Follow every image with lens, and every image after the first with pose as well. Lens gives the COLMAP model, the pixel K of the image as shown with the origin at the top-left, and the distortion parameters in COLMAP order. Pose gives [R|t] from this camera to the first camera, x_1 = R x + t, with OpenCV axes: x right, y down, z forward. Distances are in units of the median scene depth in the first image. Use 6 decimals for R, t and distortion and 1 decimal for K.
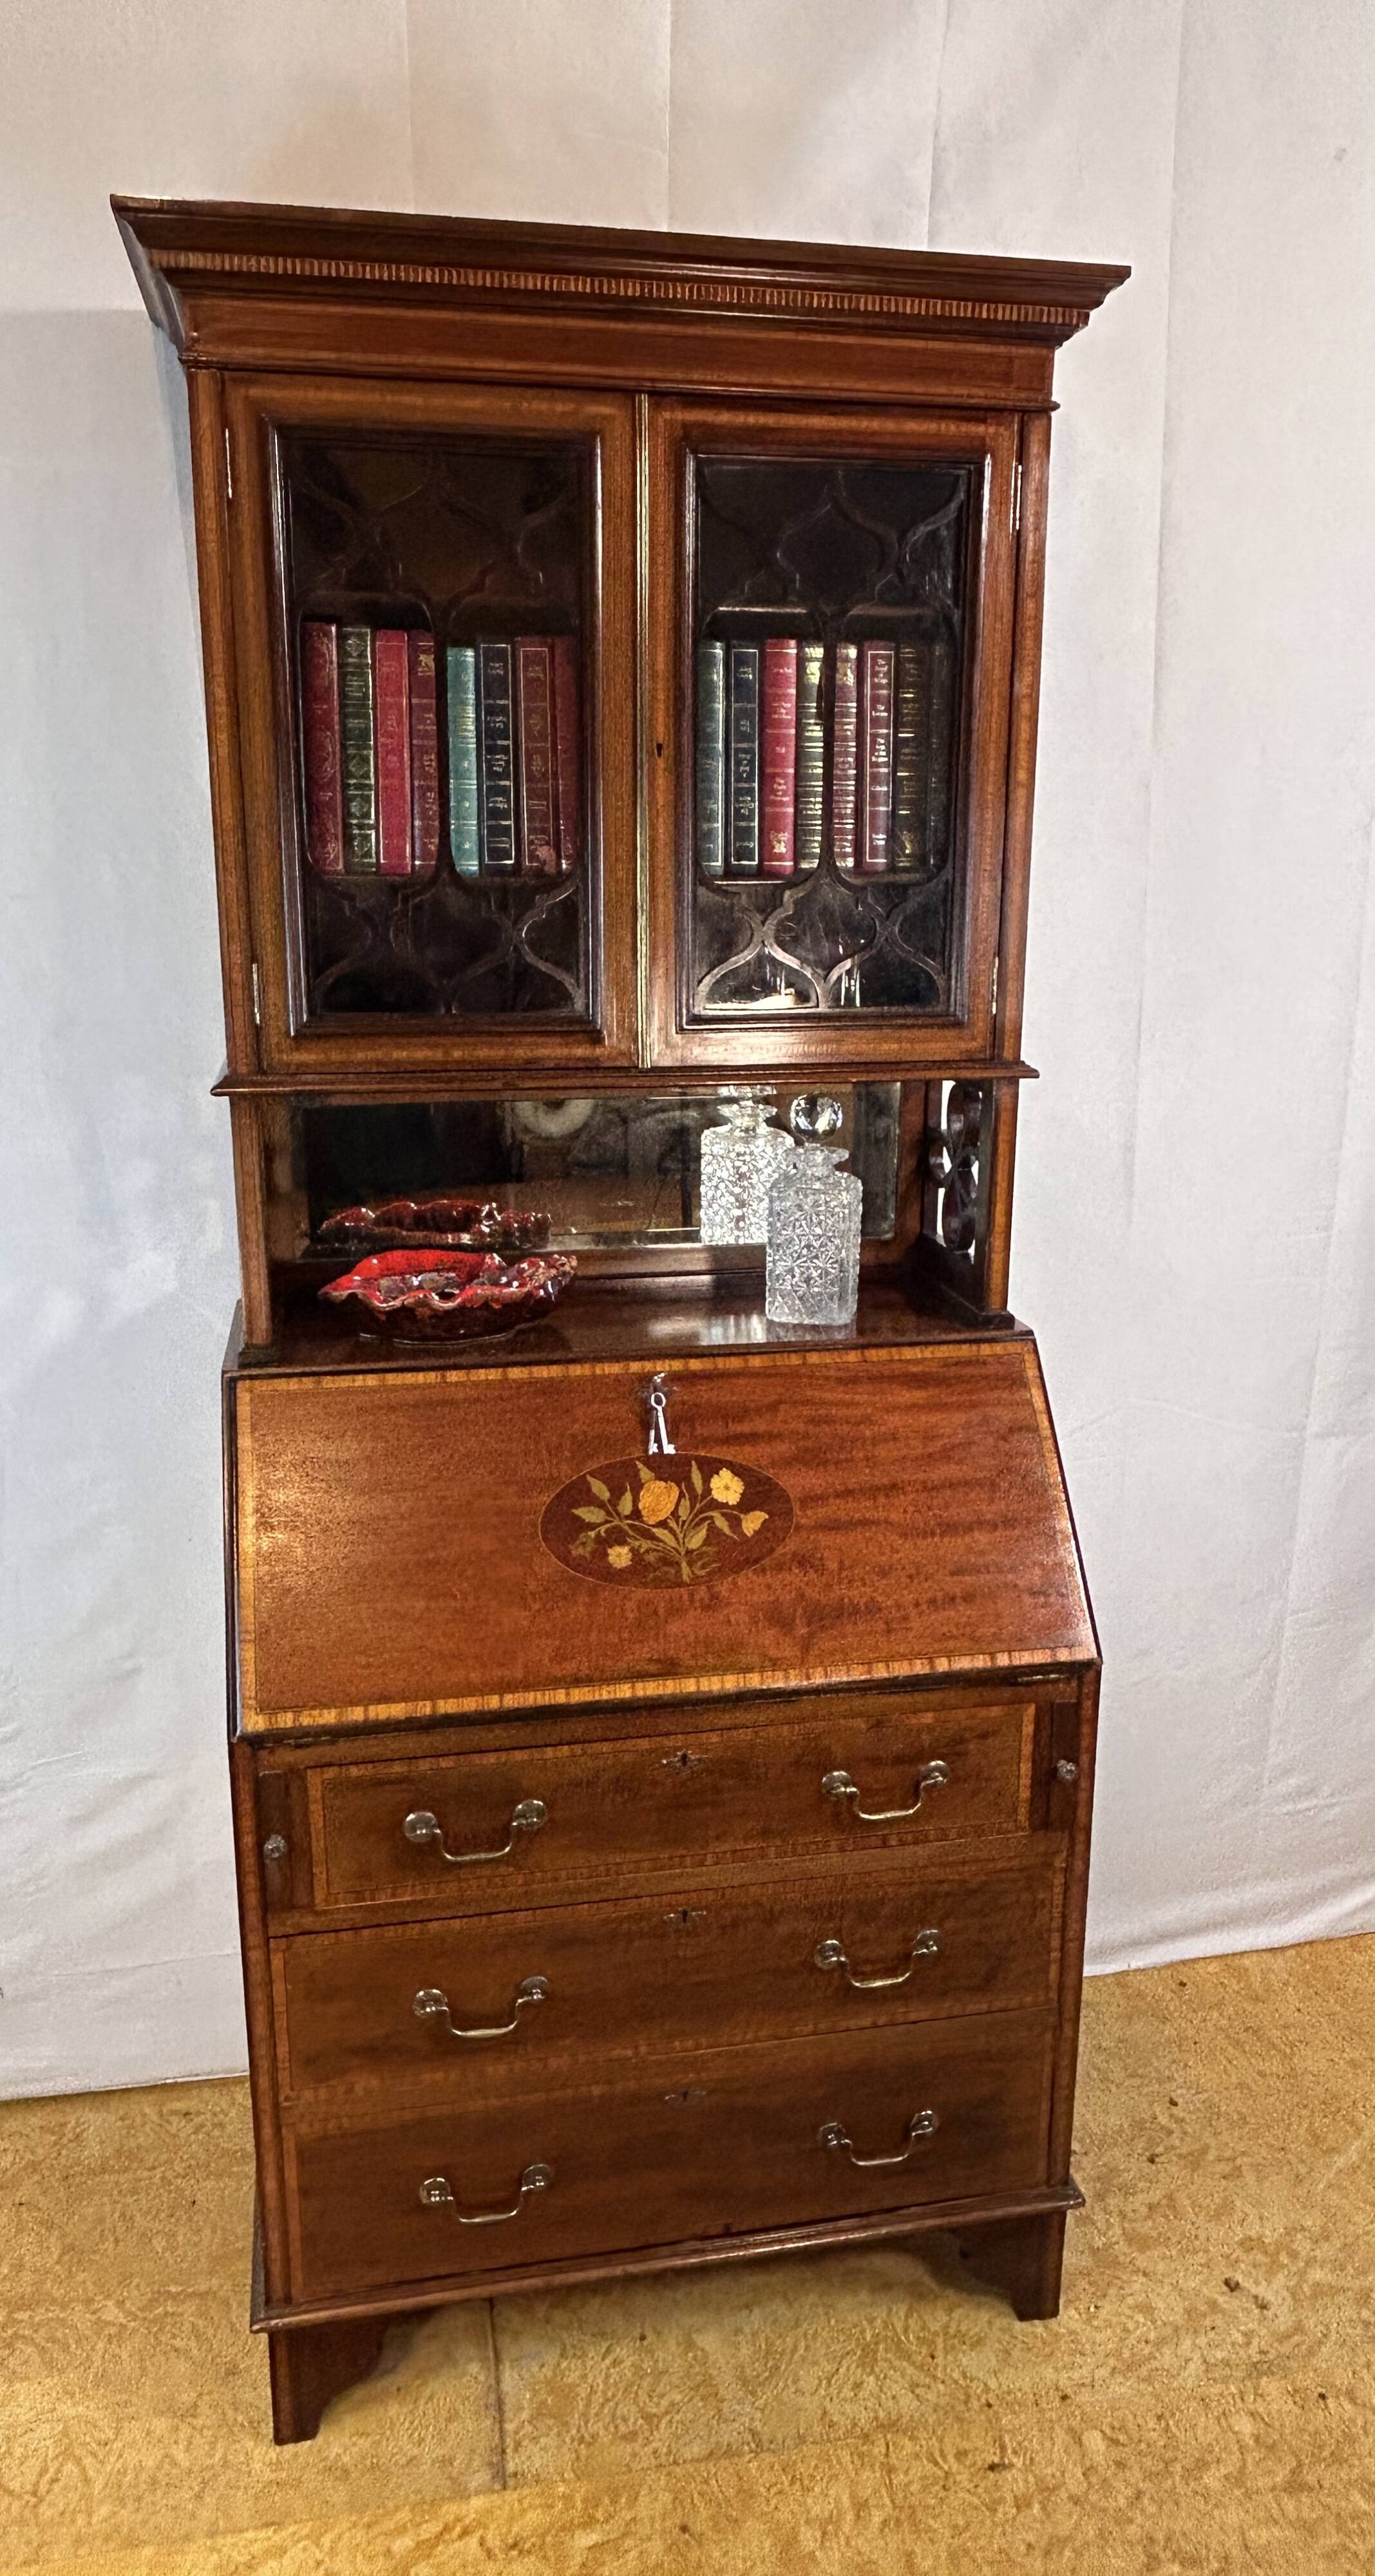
lens RADIAL K [[1777.2, 0, 672.8], [0, 1777.2, 1289.1], [0, 0, 1]] dist [-0.005895, 0.013264]
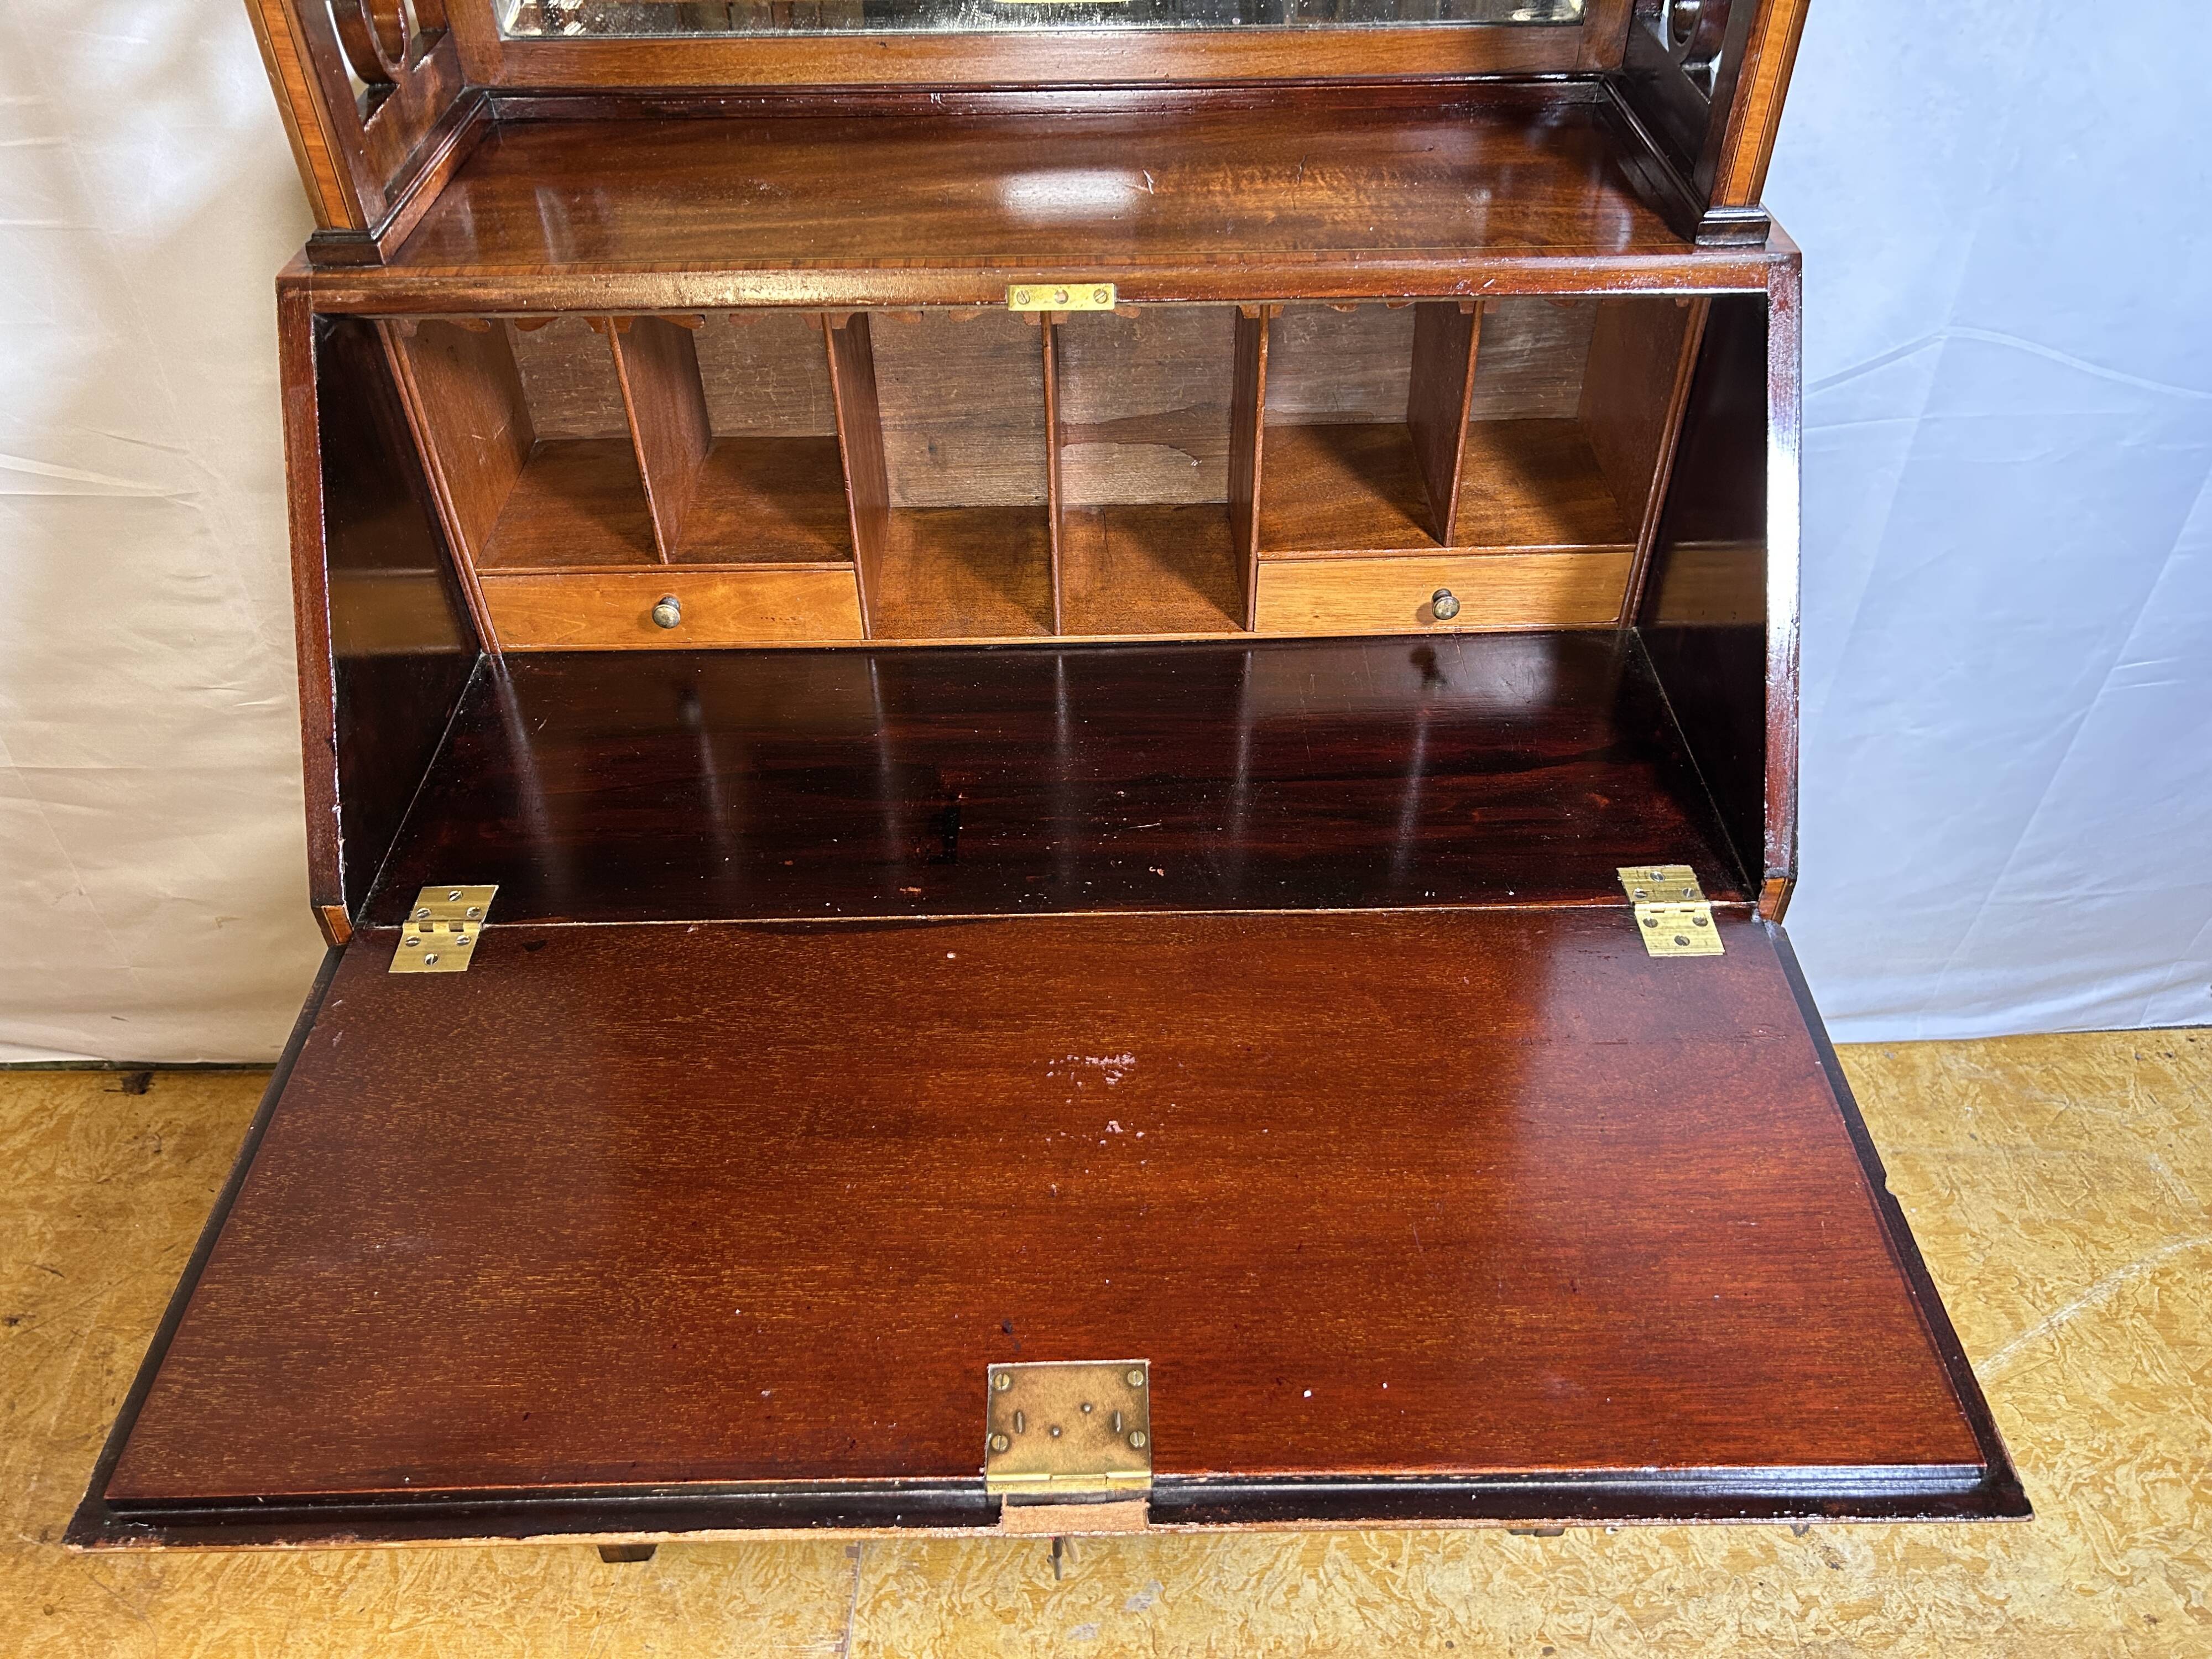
lens RADIAL K [[1673.1, 0, 1106.7], [0, 1673.1, 843.5], [0, 0, 1]] dist [0.057050, -0.058267]
pose [[0.985414, 0.103888, -0.134783, 0.092876], [-0.029488, 0.884291, 0.466004, -0.051611], [0.167600, -0.455232, 0.874456, 0.483685]]
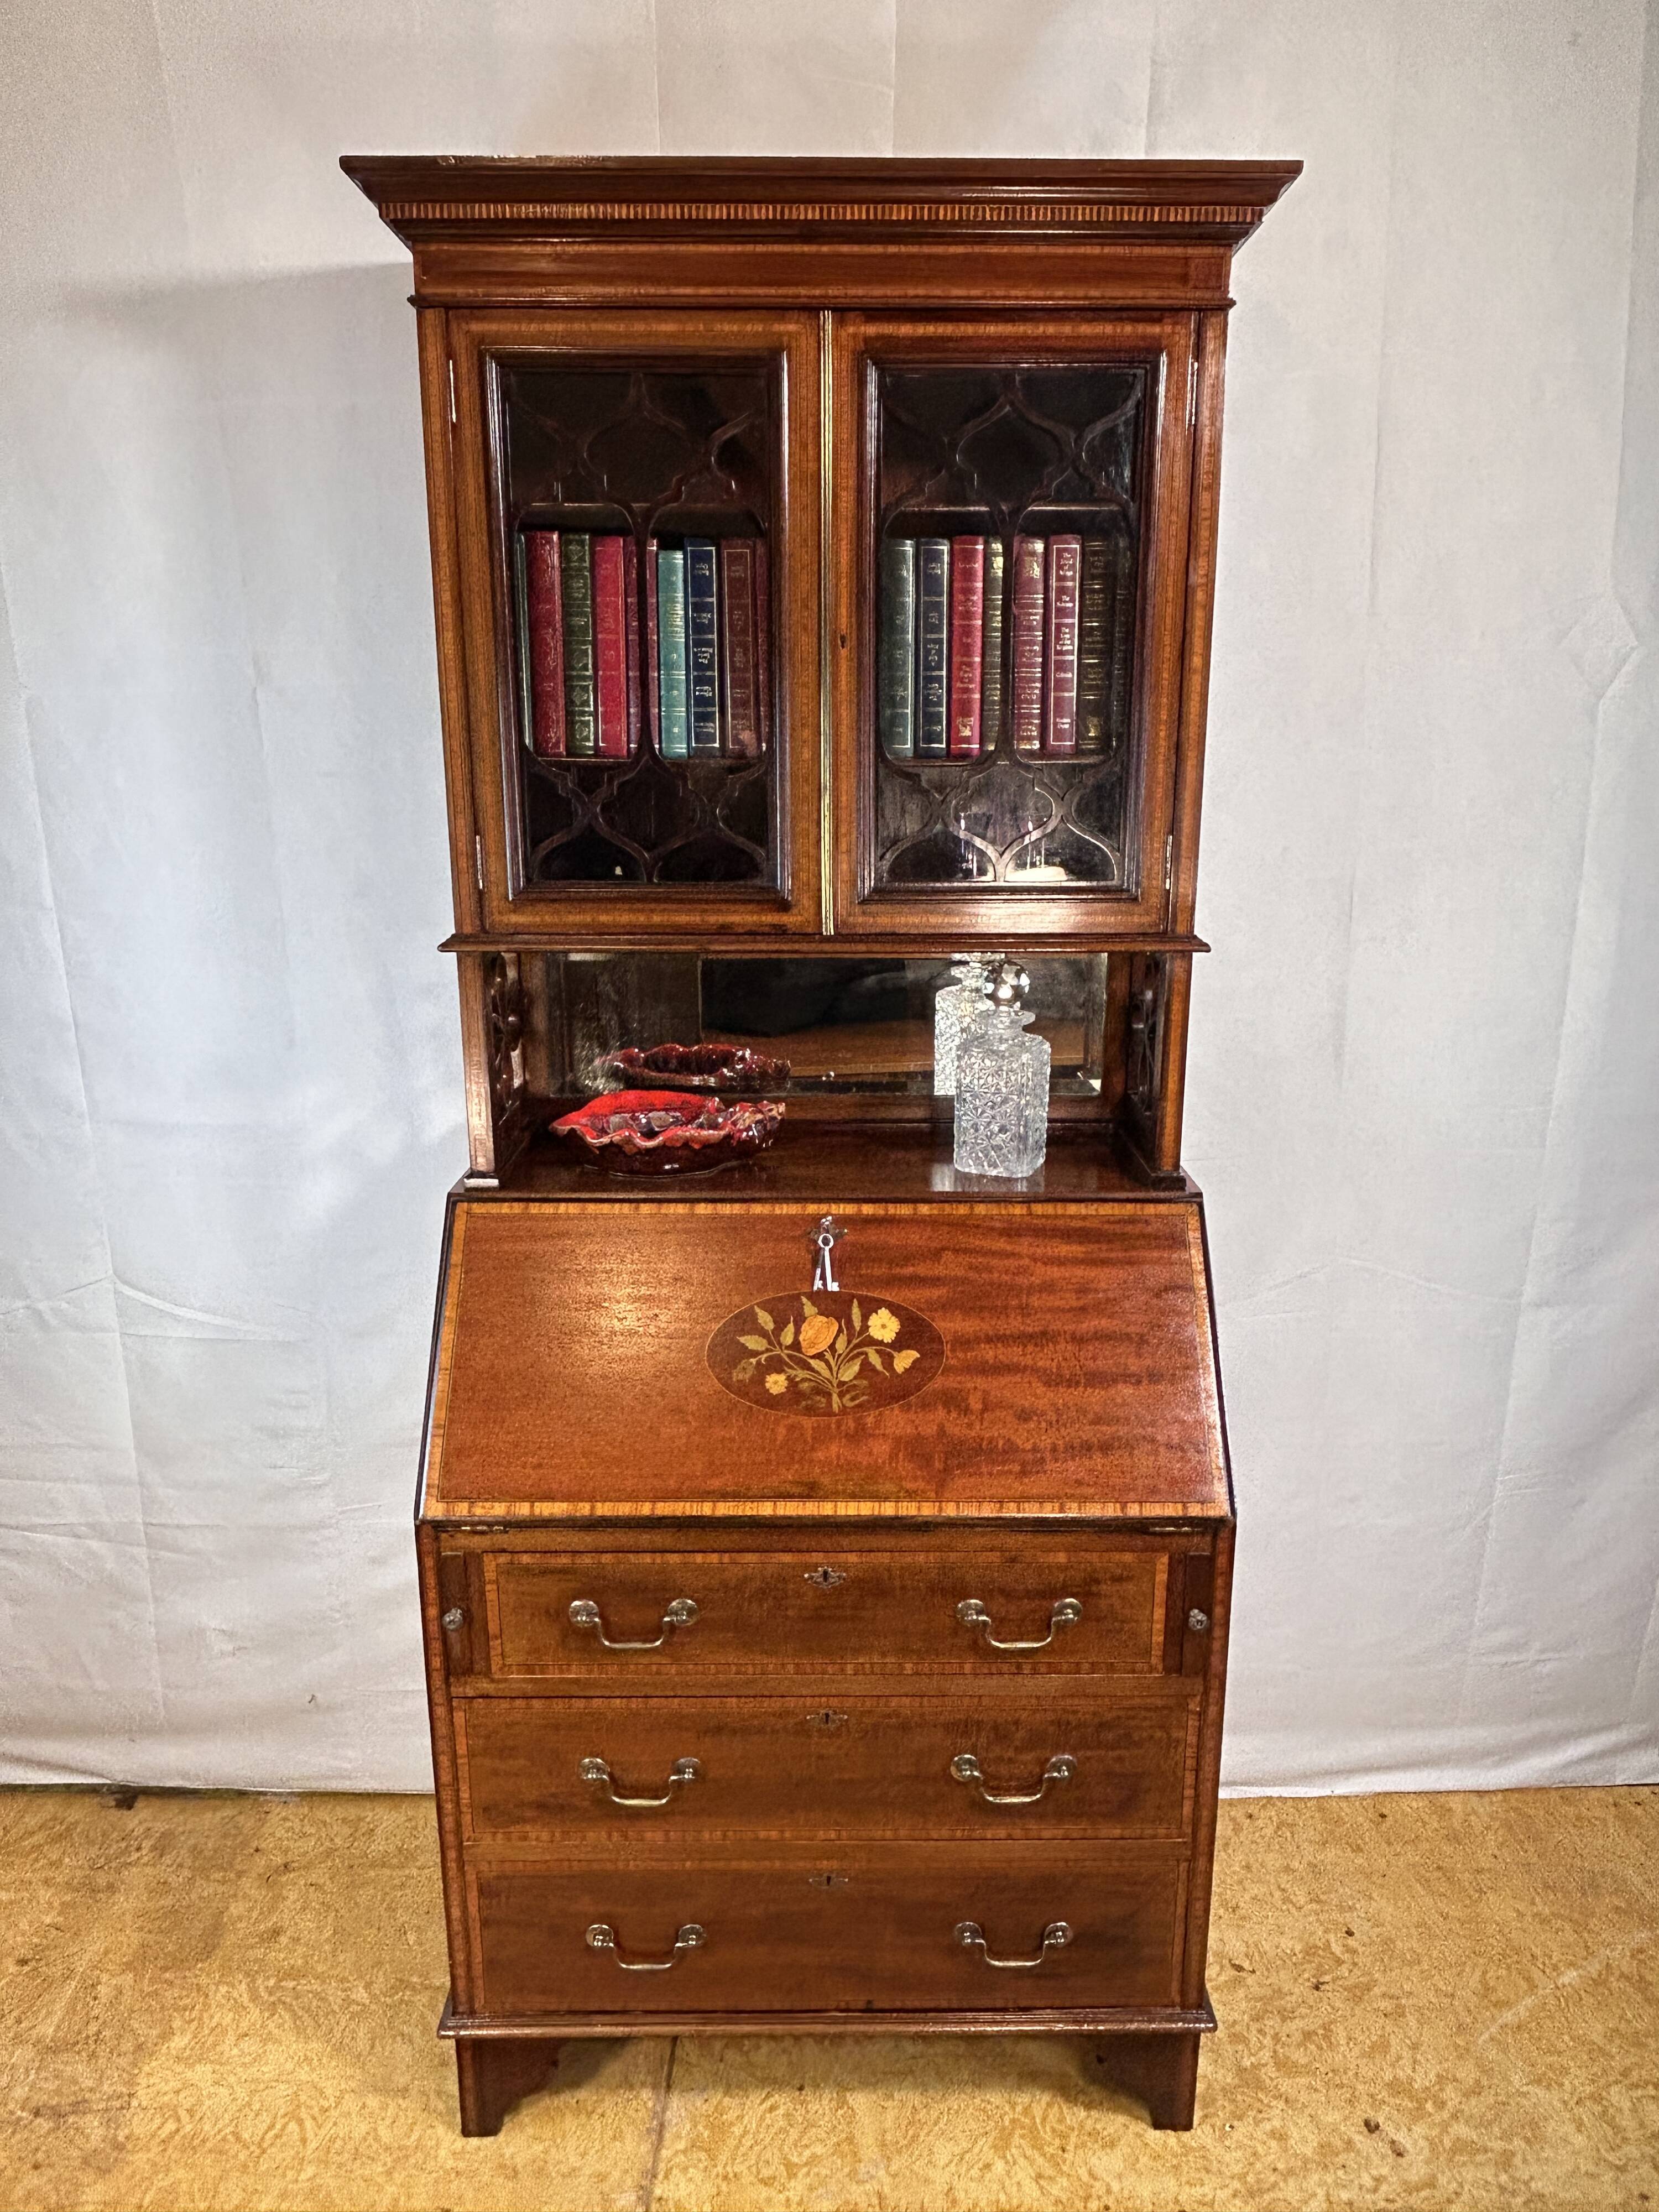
lens RADIAL K [[1526.5, 0, 837.7], [0, 1526.5, 1108.5], [0, 0, 1]] dist [-0.006169, 0.011083]
pose [[0.982751, 0.043972, -0.179628, 0.160696], [-0.043012, 0.999032, 0.009240, -0.027050], [0.179860, -0.001355, 0.983691, 0.082772]]
